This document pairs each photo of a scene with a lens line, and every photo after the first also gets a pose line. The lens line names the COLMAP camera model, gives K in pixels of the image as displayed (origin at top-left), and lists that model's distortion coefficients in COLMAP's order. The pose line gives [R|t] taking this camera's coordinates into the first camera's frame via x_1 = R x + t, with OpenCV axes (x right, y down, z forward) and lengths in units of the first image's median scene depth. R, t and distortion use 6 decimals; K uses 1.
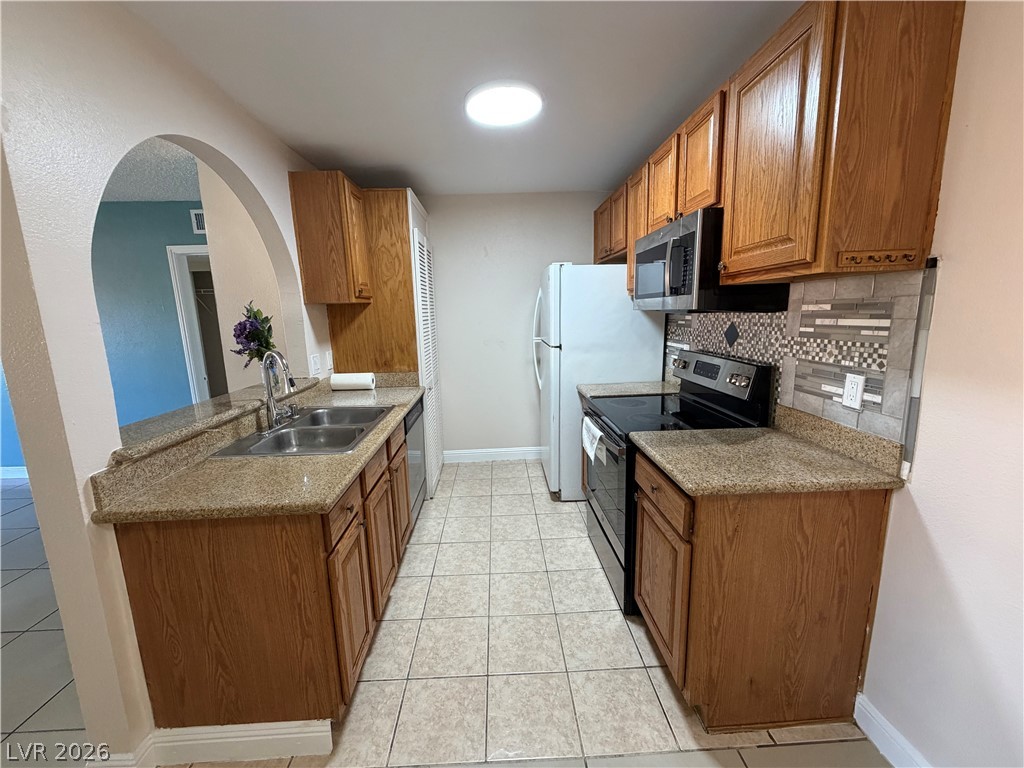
lens RADIAL K [[407.9, 0, 509.8], [0, 407.9, 384.7], [0, 0, 1]] dist [-0.000621, 0.000445]
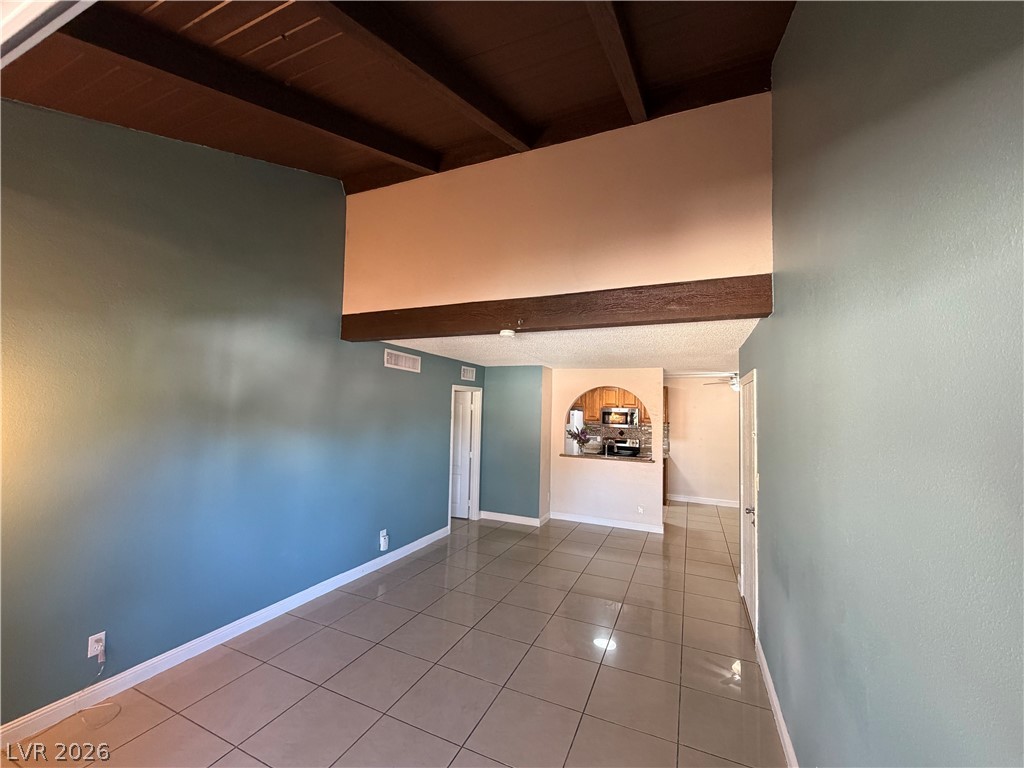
lens RADIAL K [[407.9, 0, 509.4], [0, 407.9, 384.9], [0, 0, 1]] dist [-0.000621, 0.000445]
pose [[0.439304, 0.086950, 0.894120, -4.561846], [0.120053, 0.980695, -0.154354, -0.123977], [-0.890280, 0.175150, 0.420385, 0.228732]]
